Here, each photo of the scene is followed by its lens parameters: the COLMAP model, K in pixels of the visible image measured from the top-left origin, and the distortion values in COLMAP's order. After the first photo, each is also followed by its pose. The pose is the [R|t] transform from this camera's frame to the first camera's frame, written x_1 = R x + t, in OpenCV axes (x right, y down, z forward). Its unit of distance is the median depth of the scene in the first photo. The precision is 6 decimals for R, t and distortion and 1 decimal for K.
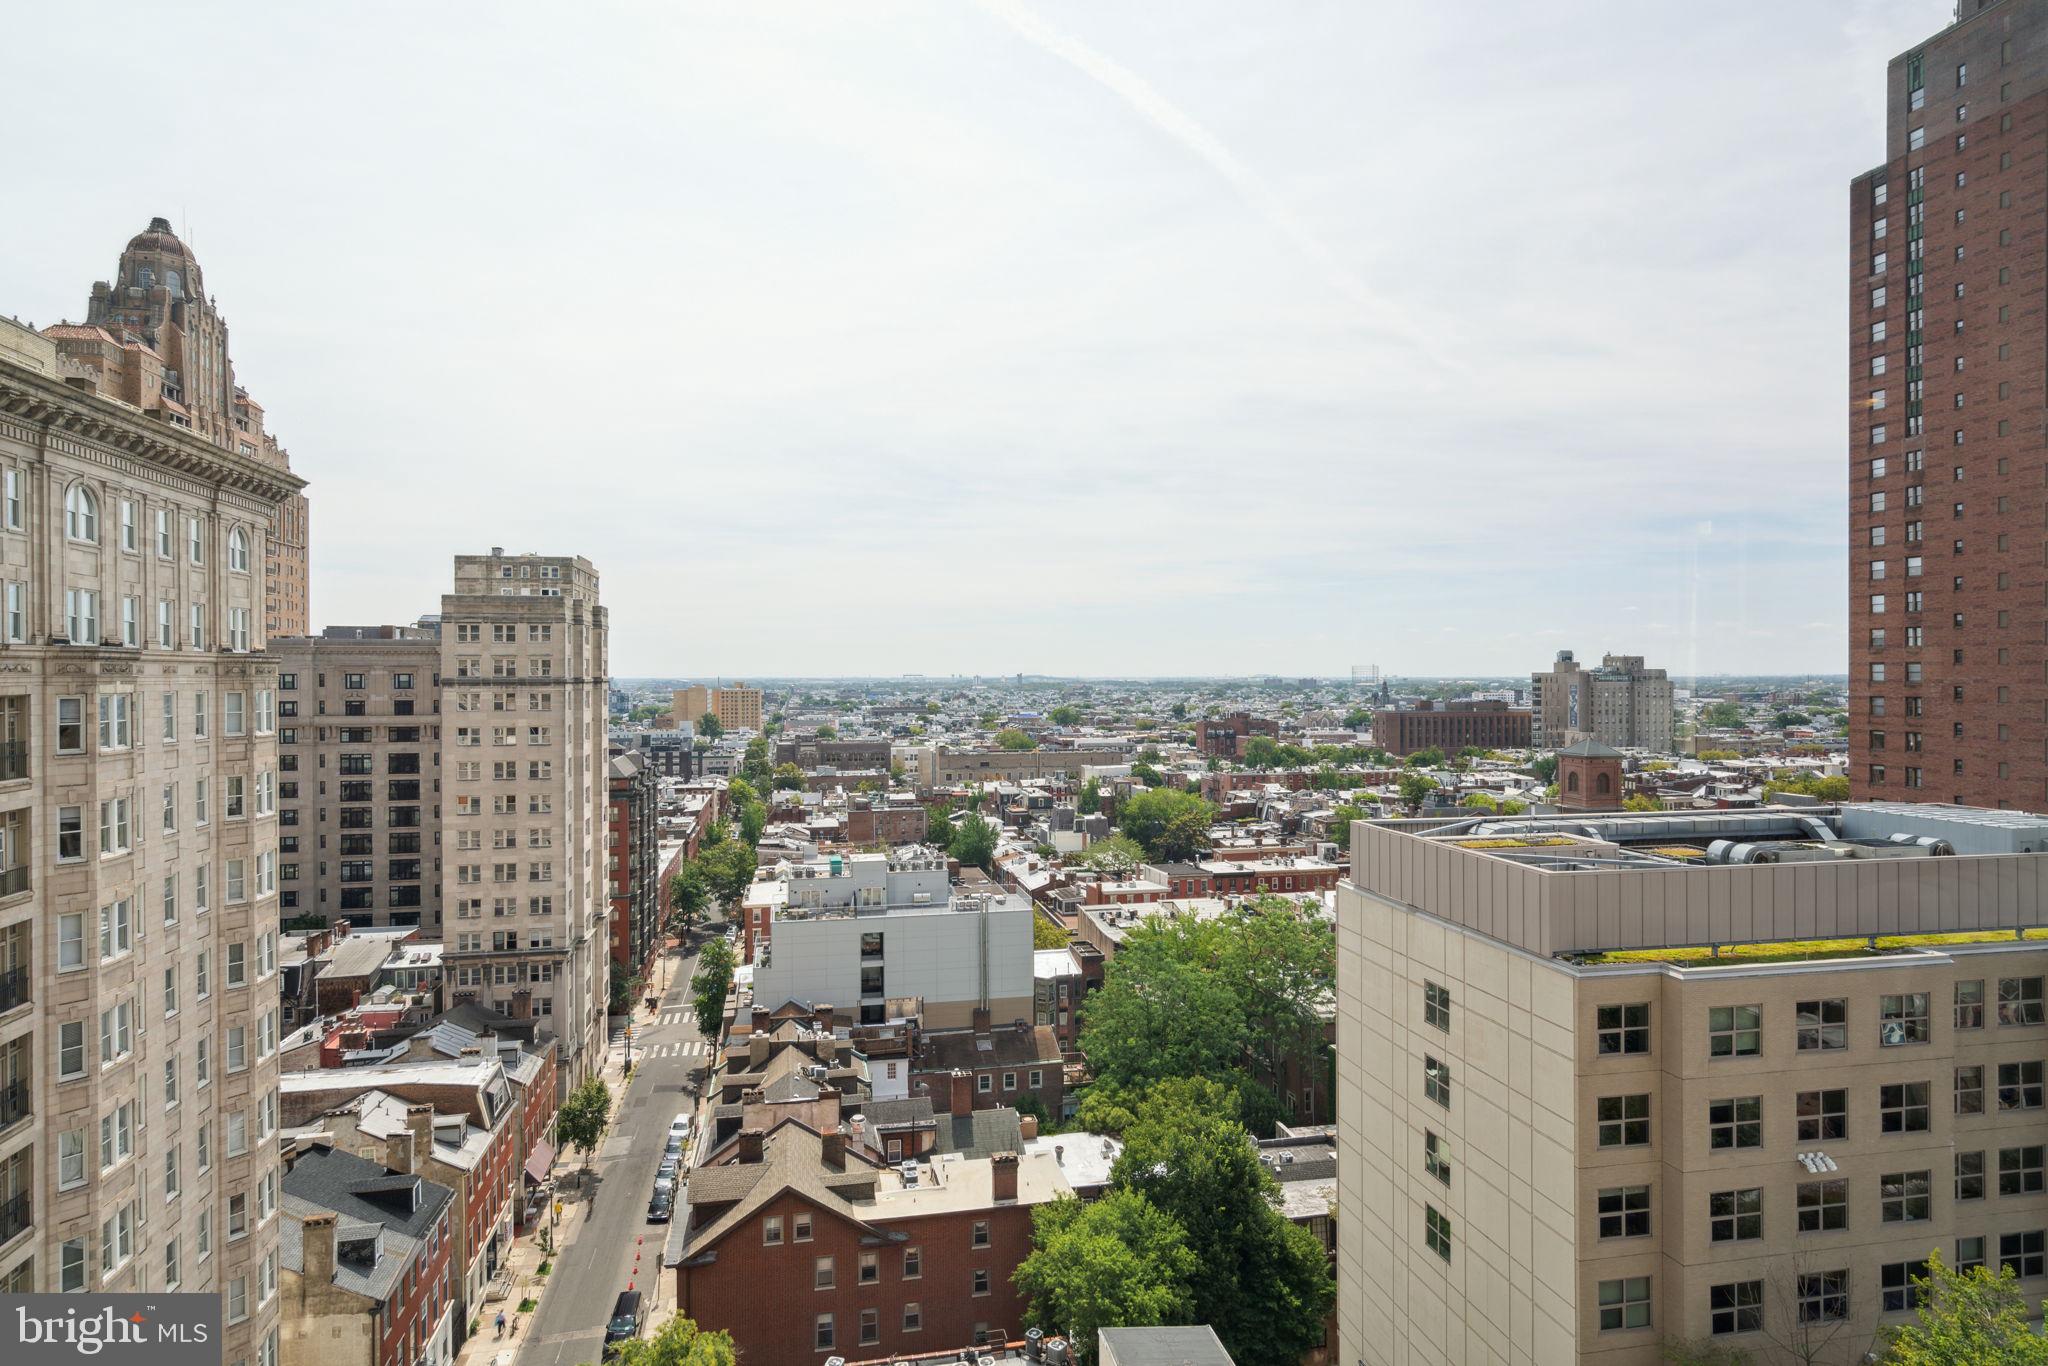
lens RADIAL K [[1068.6, 0, 1026.9], [0, 1068.6, 675.9], [0, 0, 1]] dist [0.003893, 0.001865]
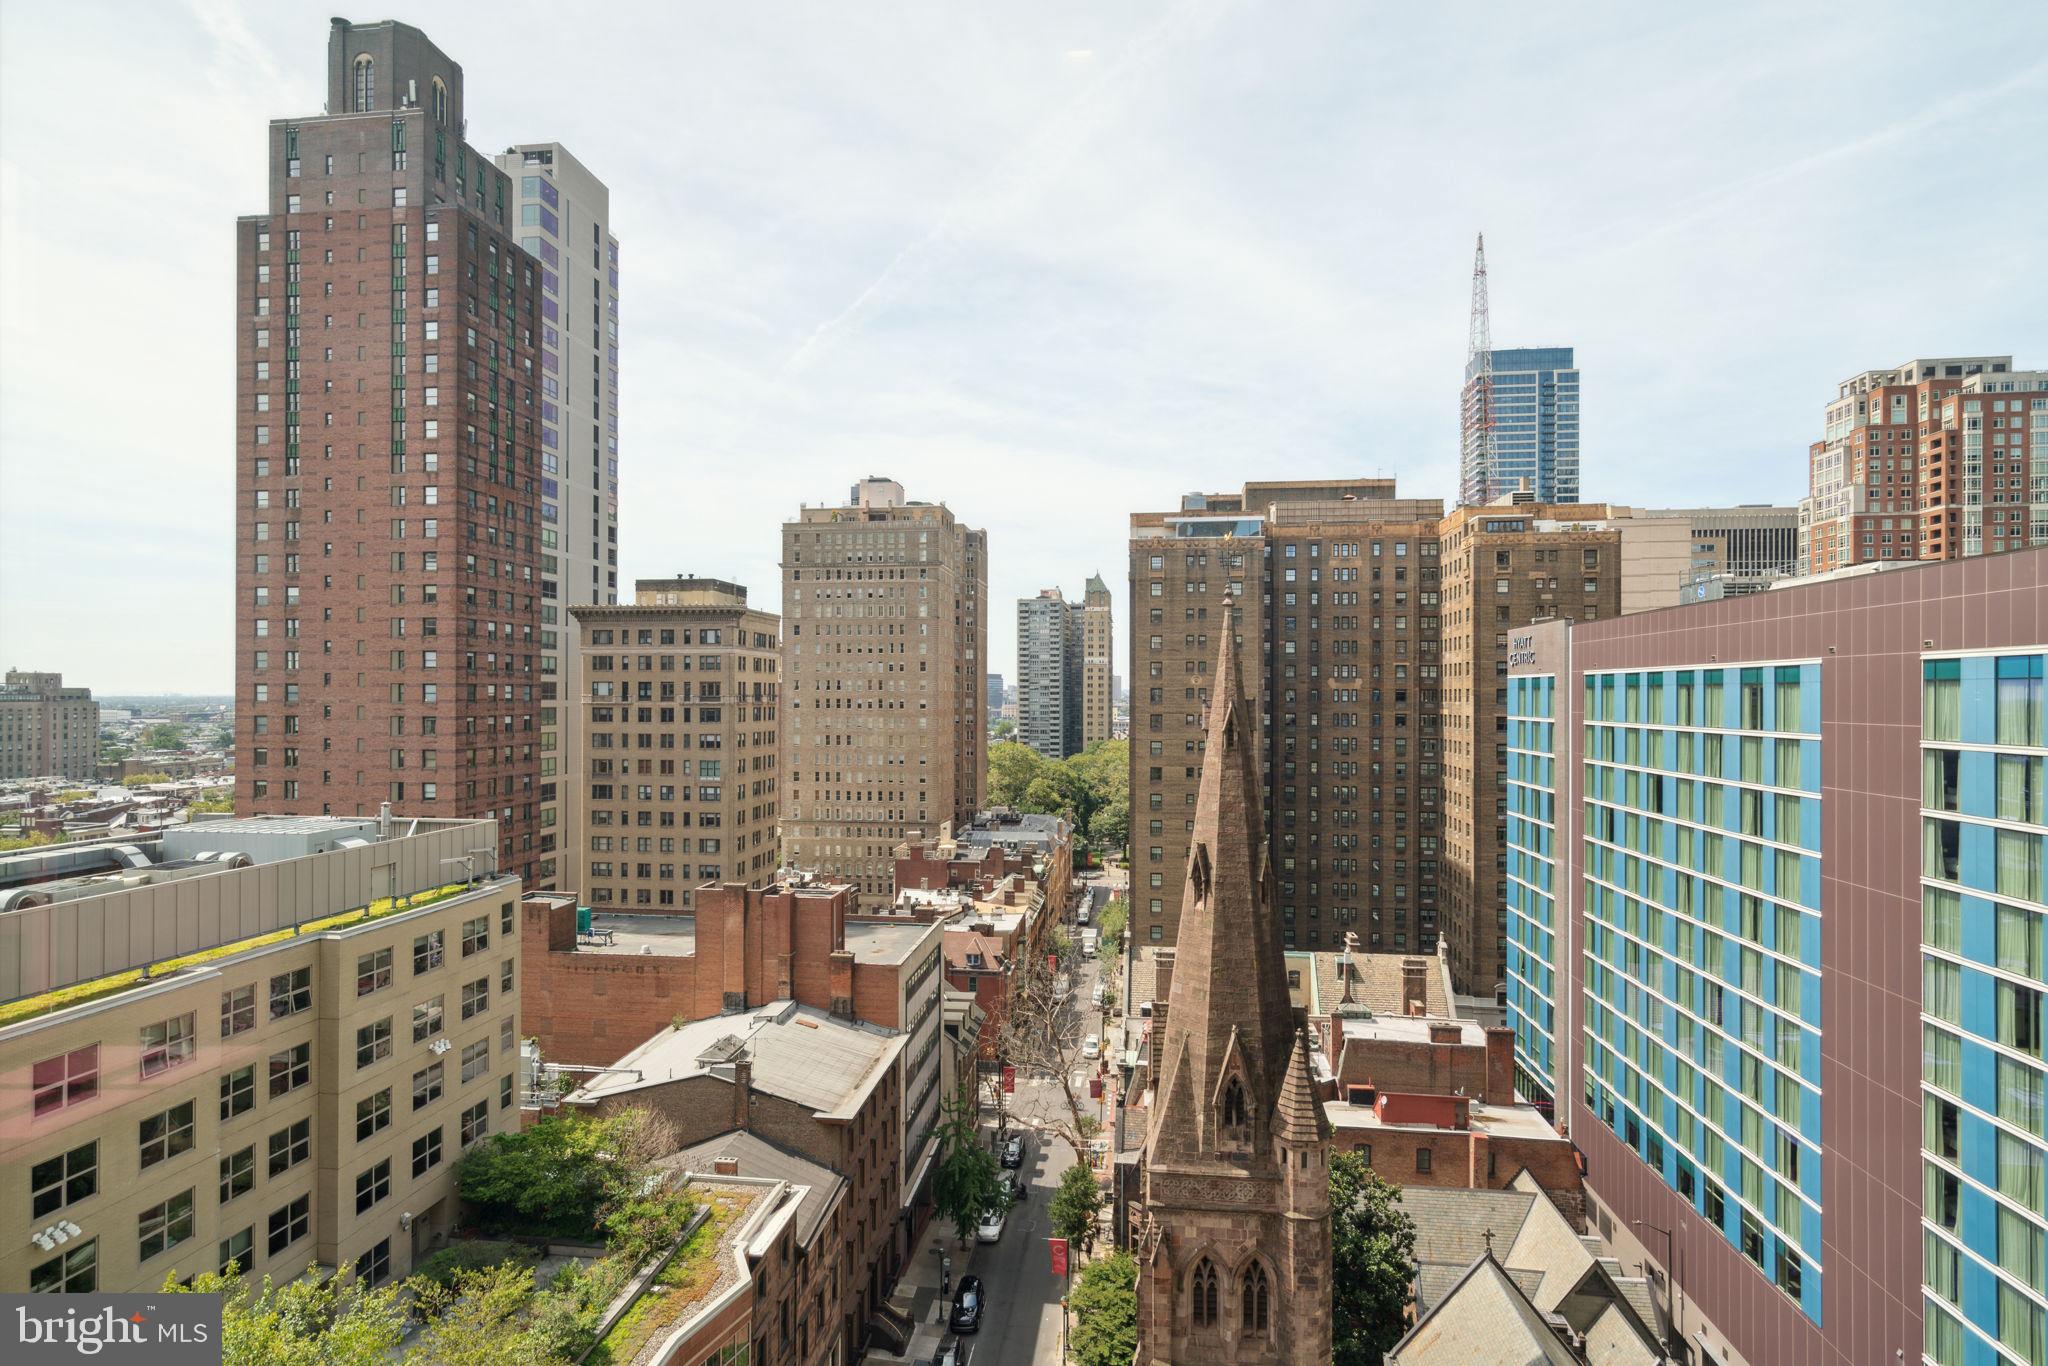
lens RADIAL K [[941.3, 0, 1016.0], [0, 941.3, 685.6], [0, 0, 1]] dist [-0.002278, -0.000154]
pose [[0.366062, 0.012357, 0.930508, 0.208066], [-0.002547, 0.999921, -0.012277, -0.000909], [-0.930587, 0.002124, 0.366065, -0.029755]]
